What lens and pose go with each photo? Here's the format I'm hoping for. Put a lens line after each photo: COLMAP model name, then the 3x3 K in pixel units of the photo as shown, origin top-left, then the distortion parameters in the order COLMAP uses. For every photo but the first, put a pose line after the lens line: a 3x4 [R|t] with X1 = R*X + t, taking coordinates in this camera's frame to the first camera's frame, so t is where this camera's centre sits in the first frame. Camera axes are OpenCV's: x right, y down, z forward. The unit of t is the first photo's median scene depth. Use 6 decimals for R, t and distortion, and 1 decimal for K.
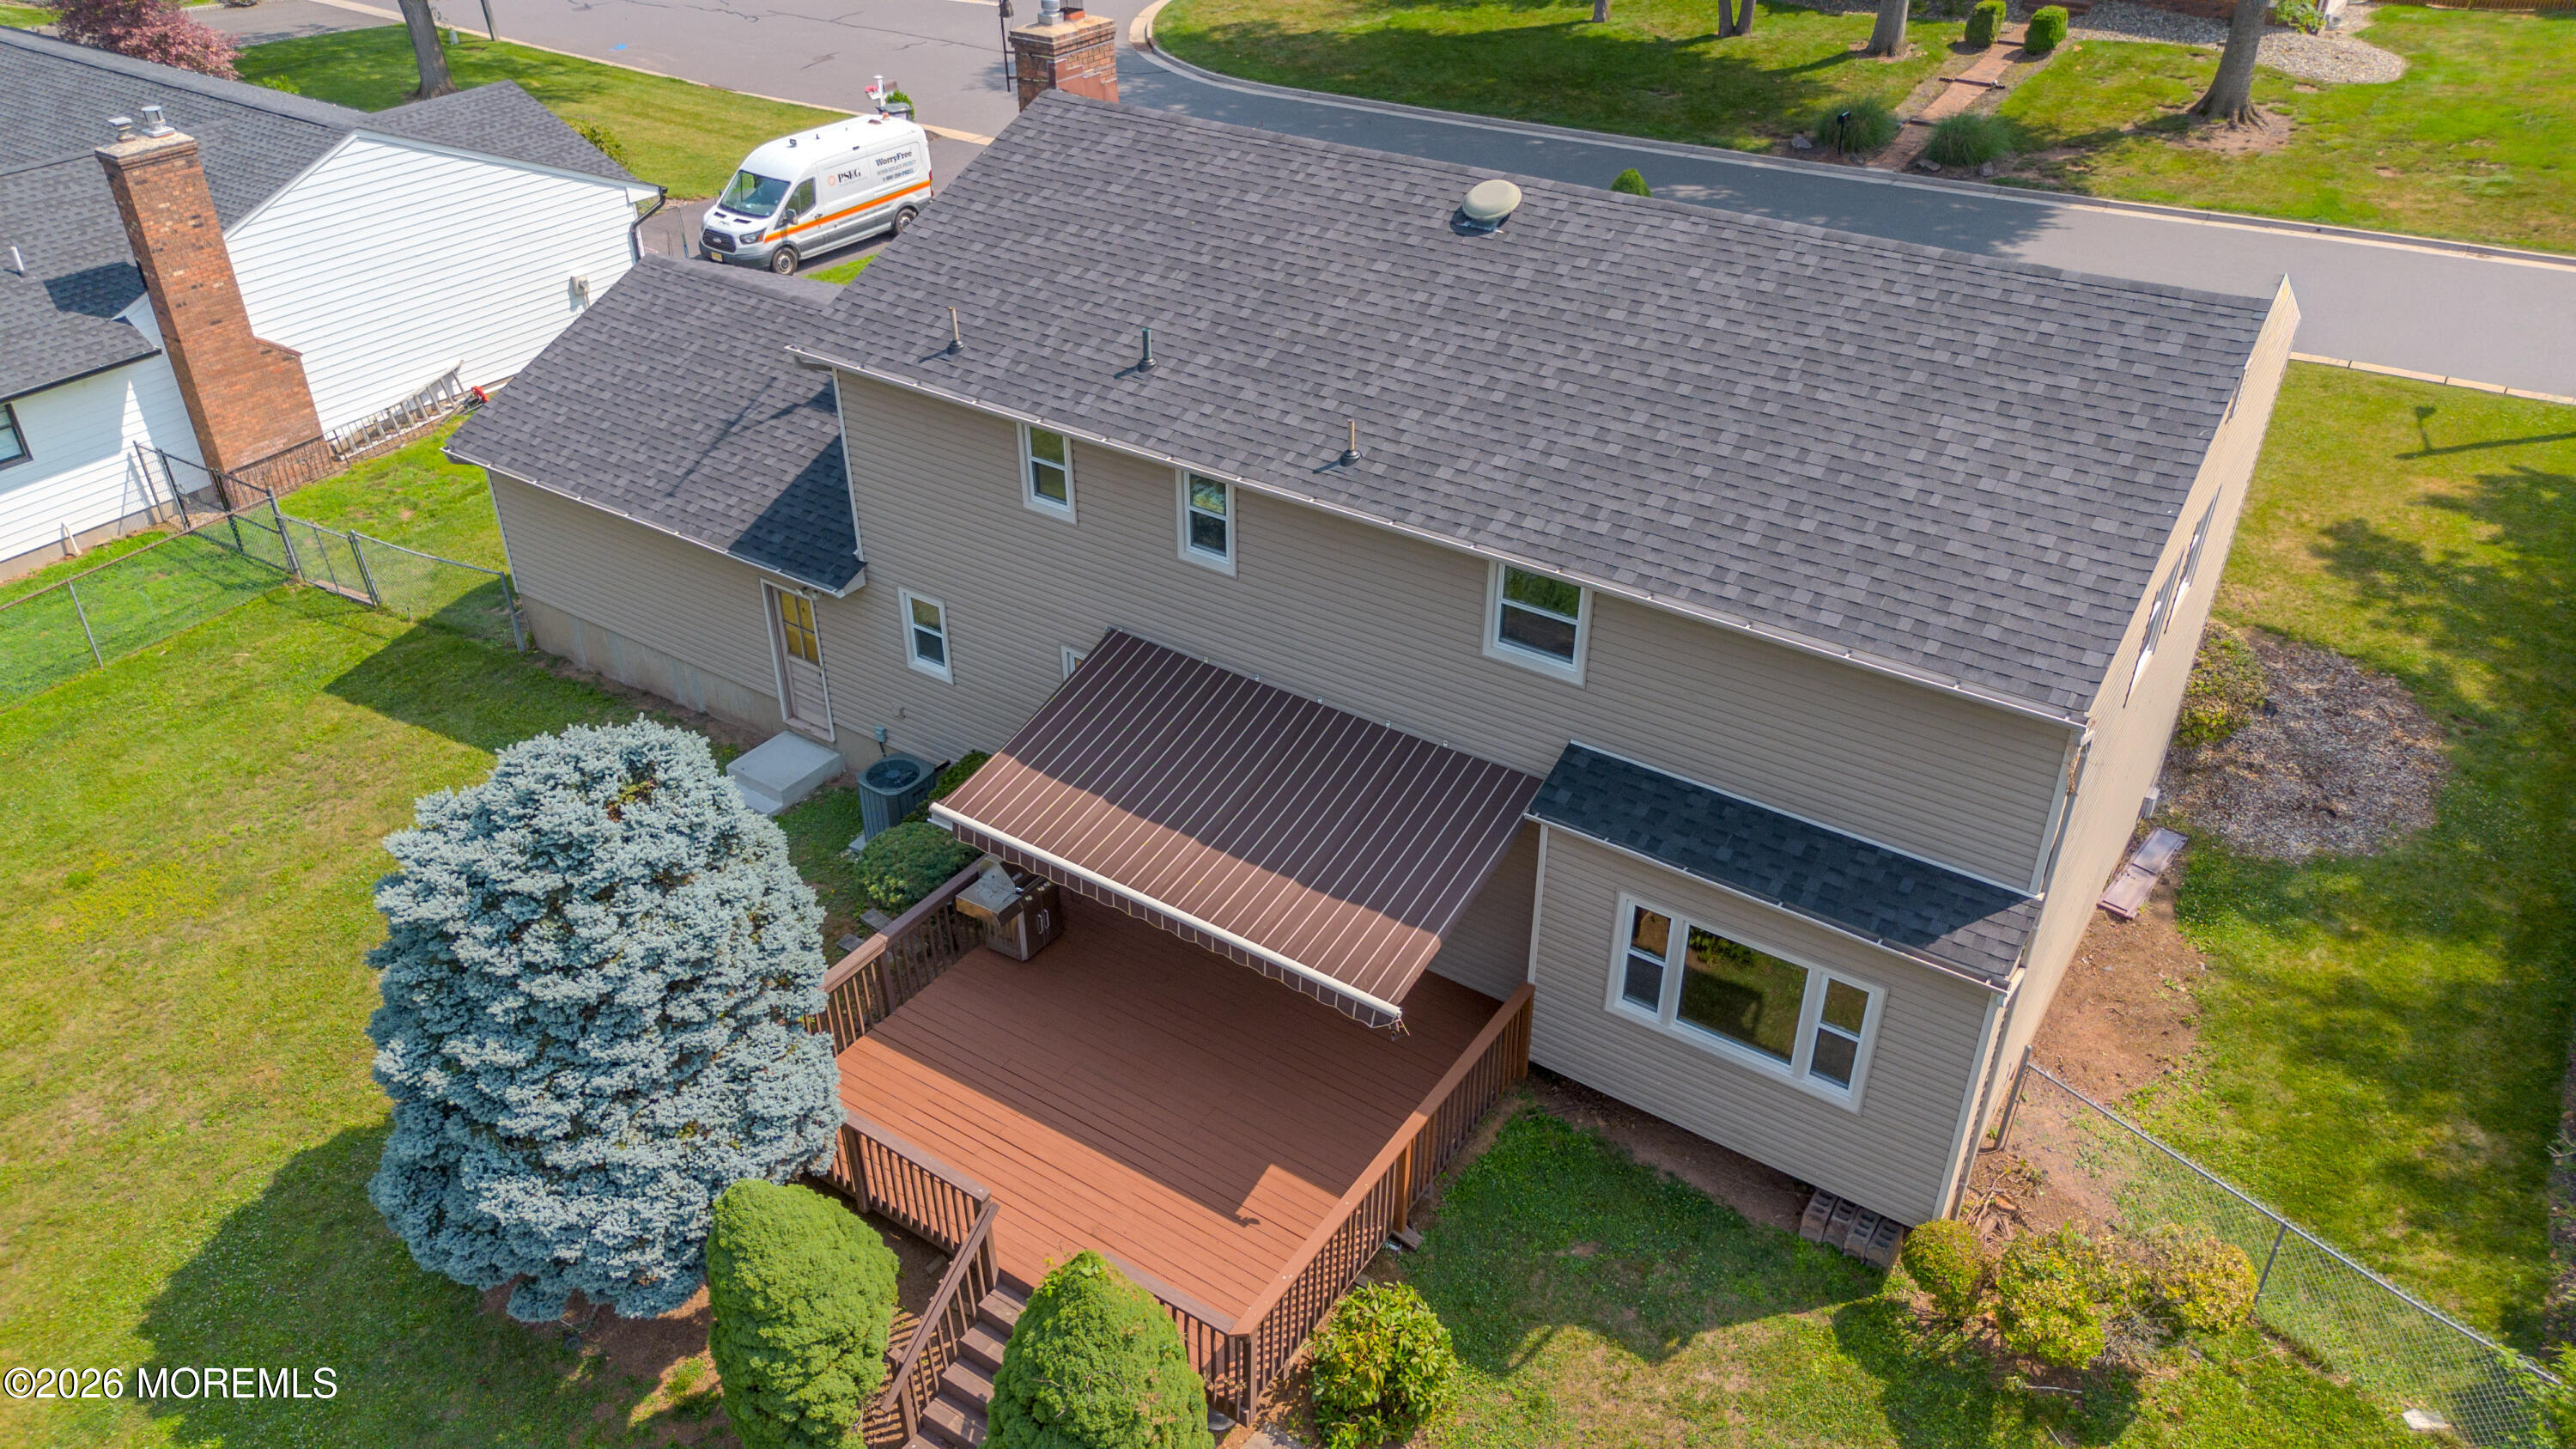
lens RADIAL K [[1826.8, 0, 1288.0], [0, 1826.8, 724.5], [0, 0, 1]] dist [0.072622, -0.078664]
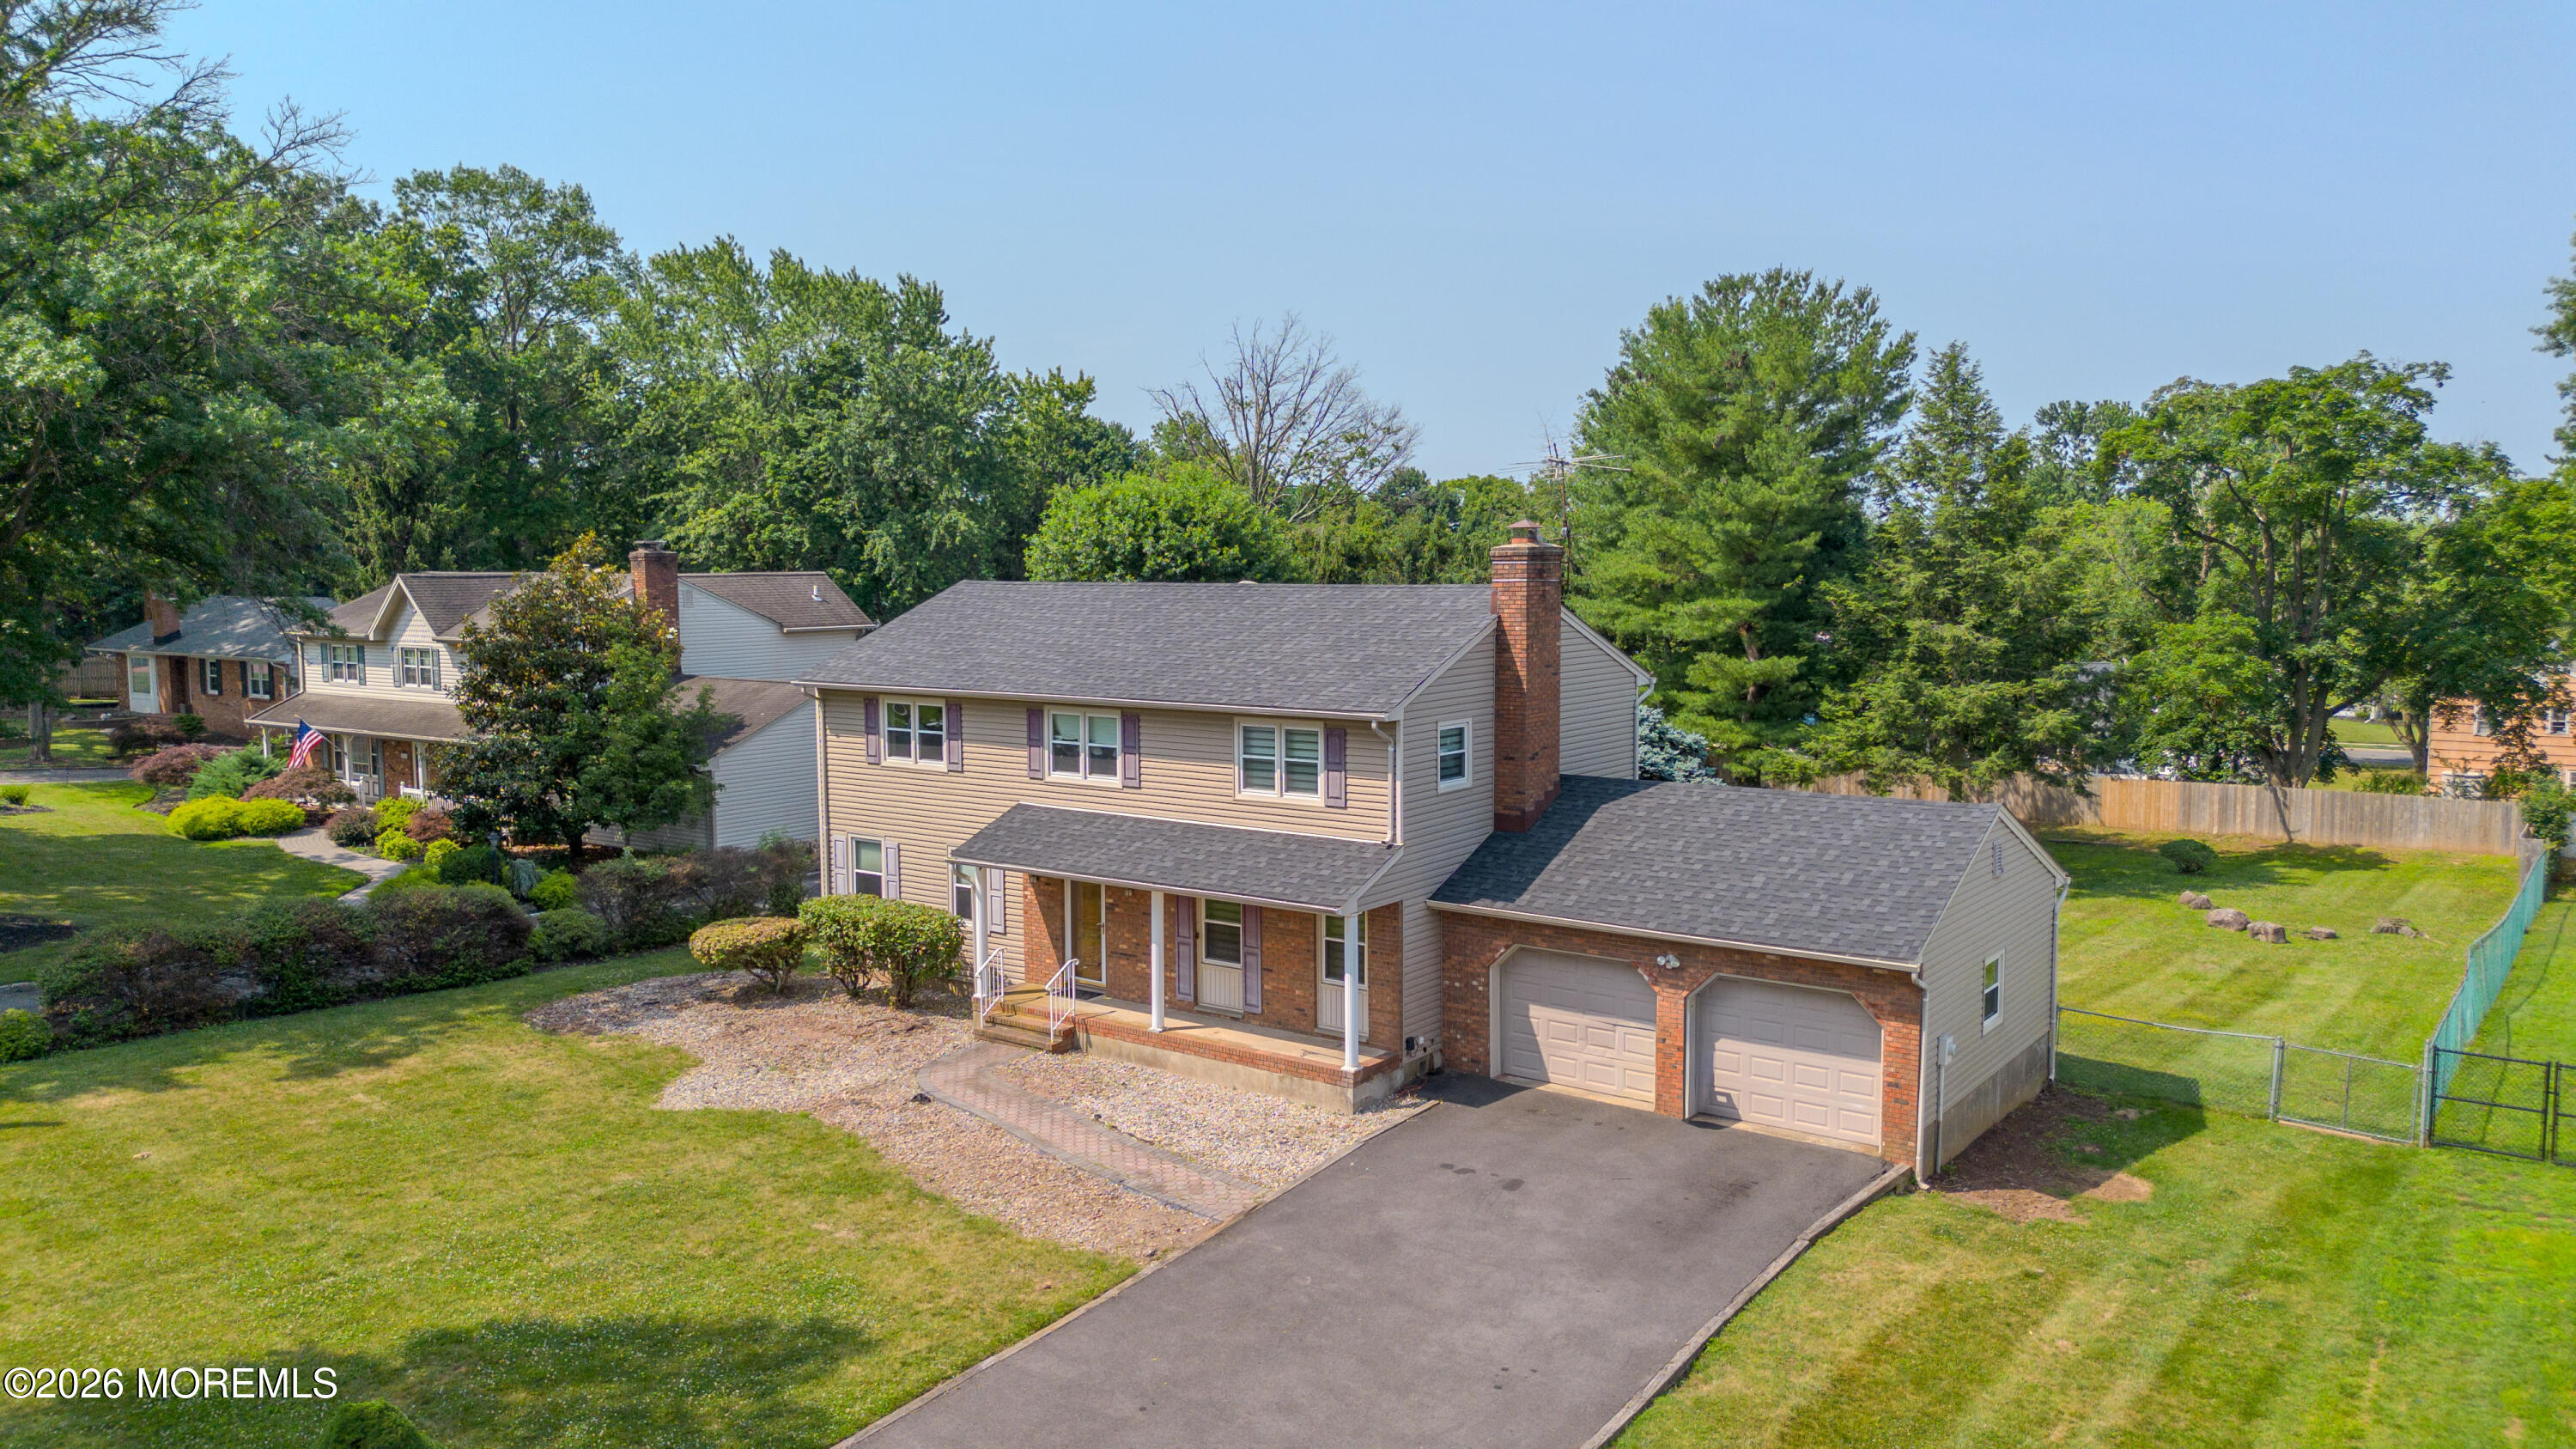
lens RADIAL K [[1826.8, 0, 1288.0], [0, 1826.8, 724.5], [0, 0, 1]] dist [0.072622, -0.078664]
pose [[-0.999034, 0.007201, 0.043359, -0.003400], [0.032245, 0.790460, 0.611664, -1.342891], [-0.029869, 0.612471, -0.789929, 2.614620]]
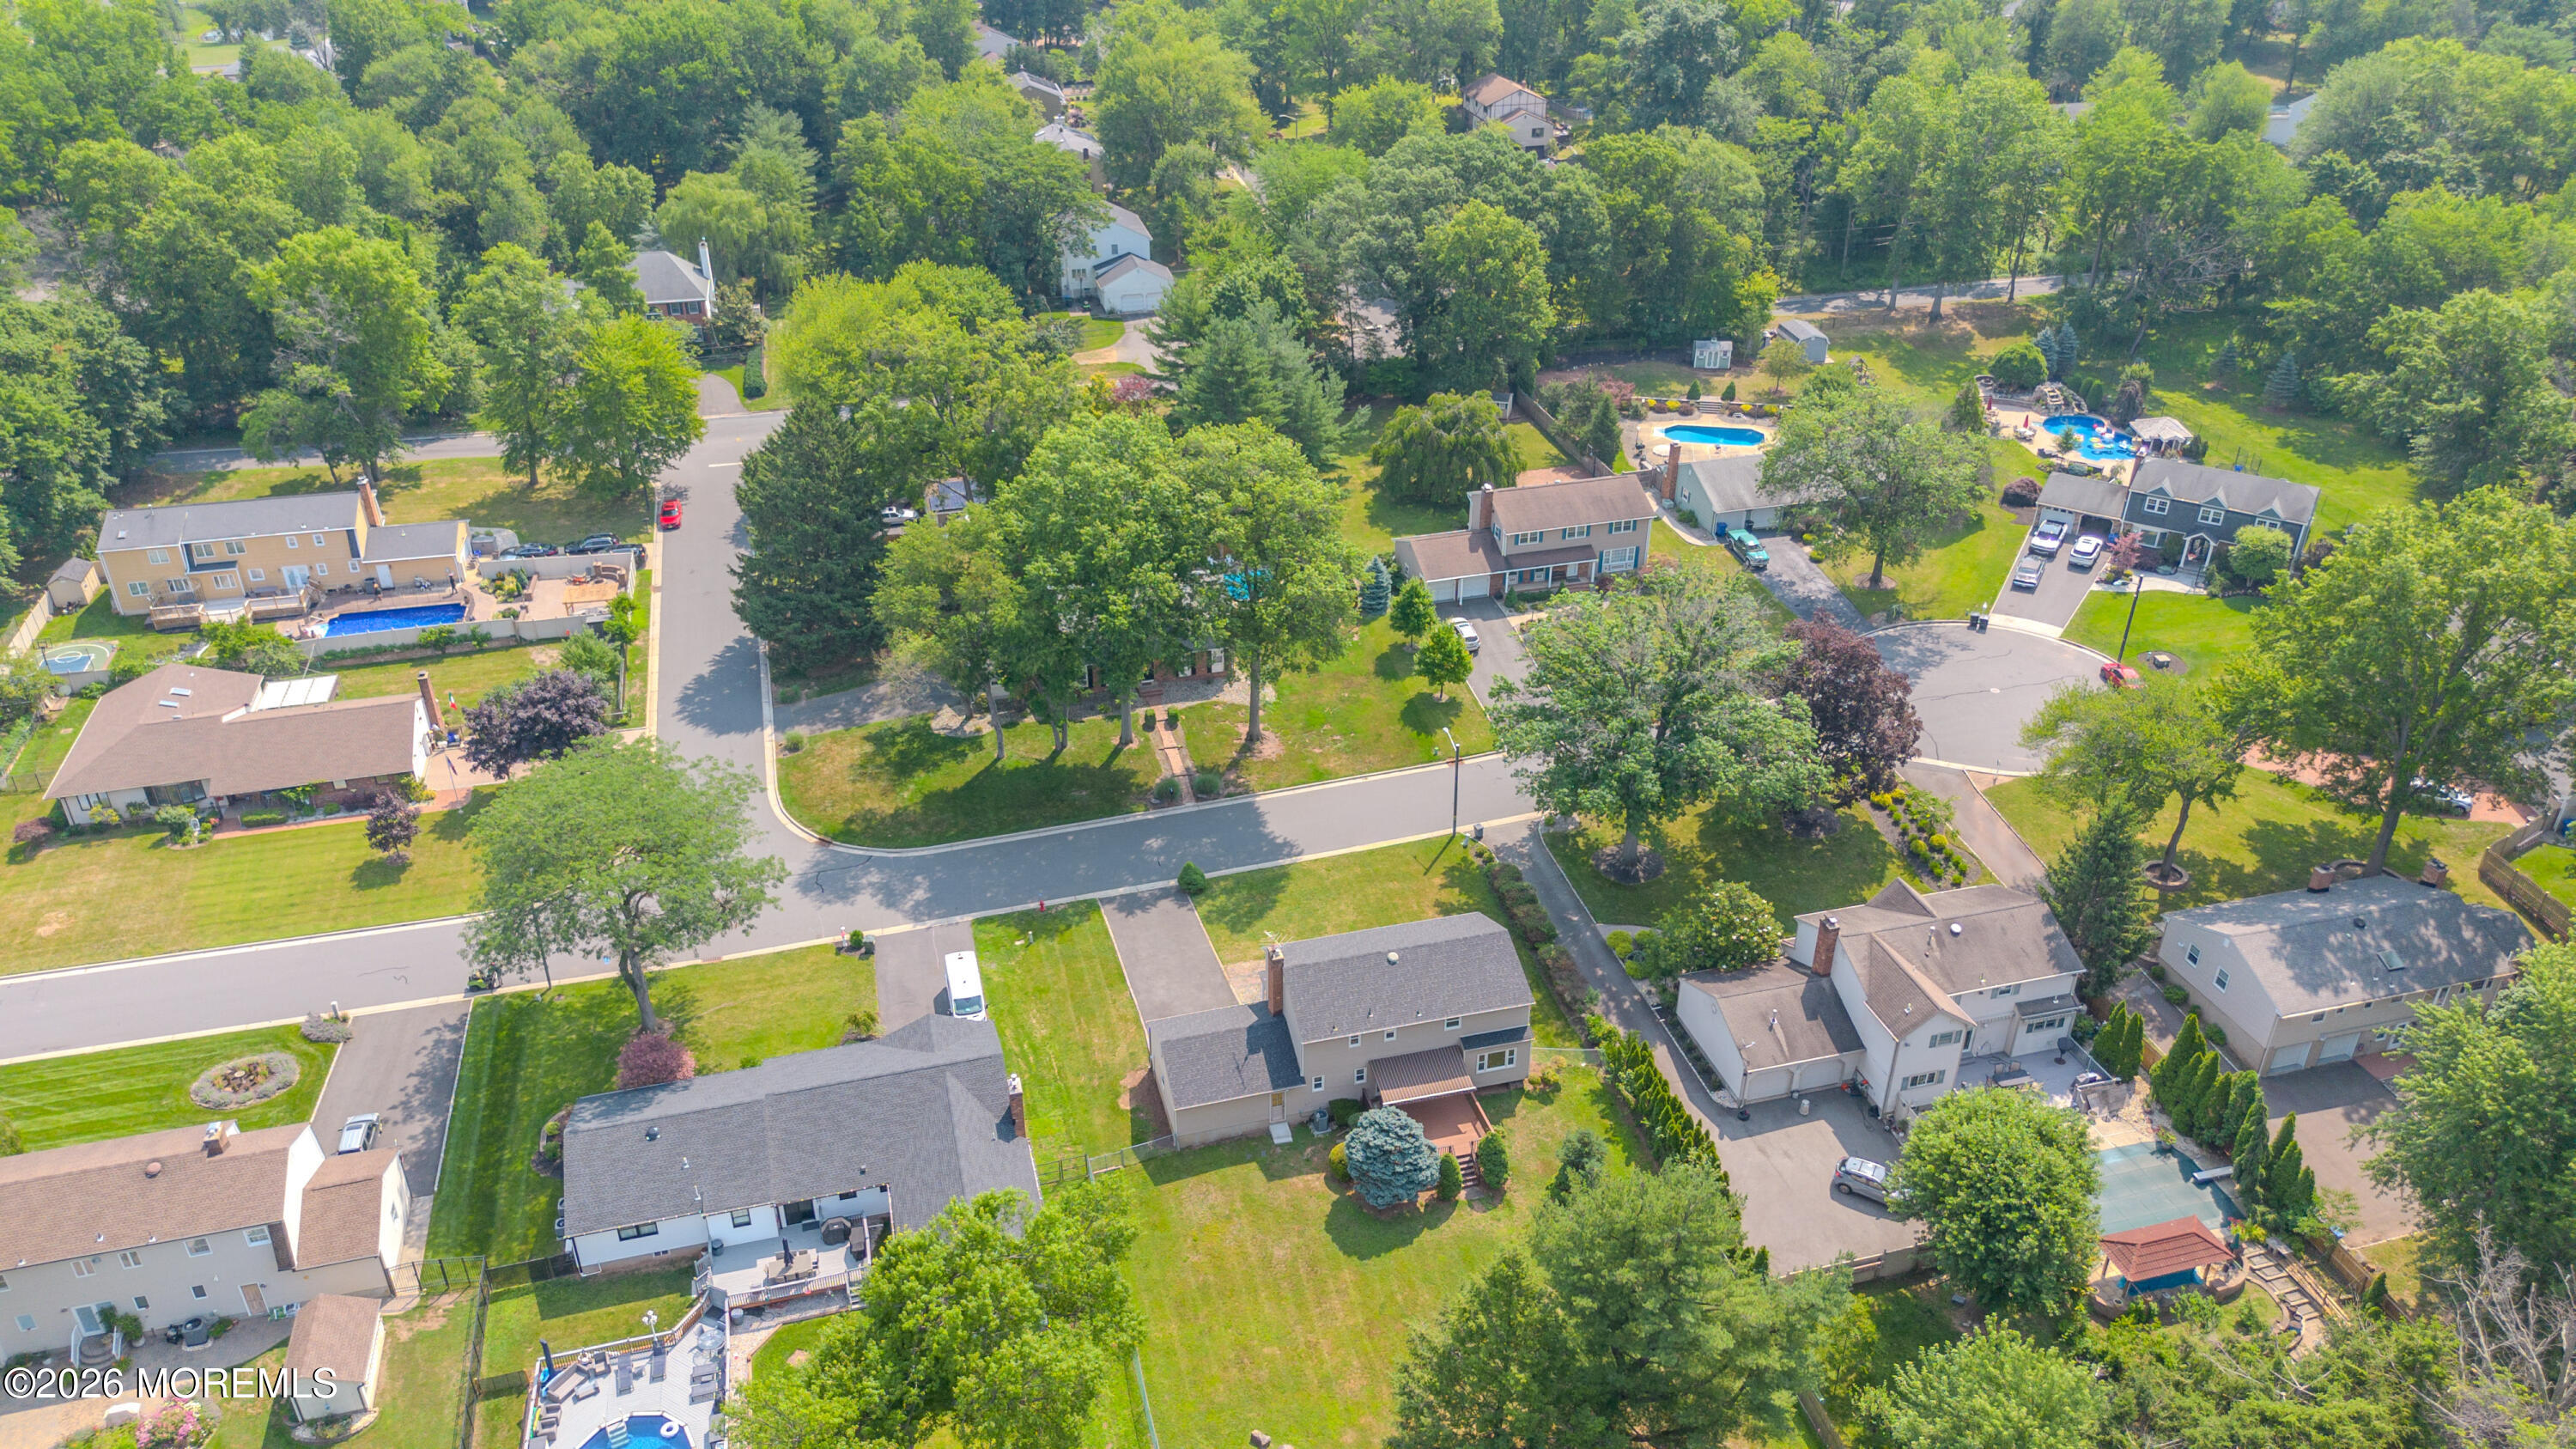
lens RADIAL K [[1826.8, 0, 1288.0], [0, 1826.8, 724.5], [0, 0, 1]] dist [0.072622, -0.078664]
pose [[0.648282, -0.379948, 0.659826, -3.600486], [0.405716, 0.905697, 0.122911, -1.795593], [-0.644302, 0.188021, 0.741298, -3.140295]]
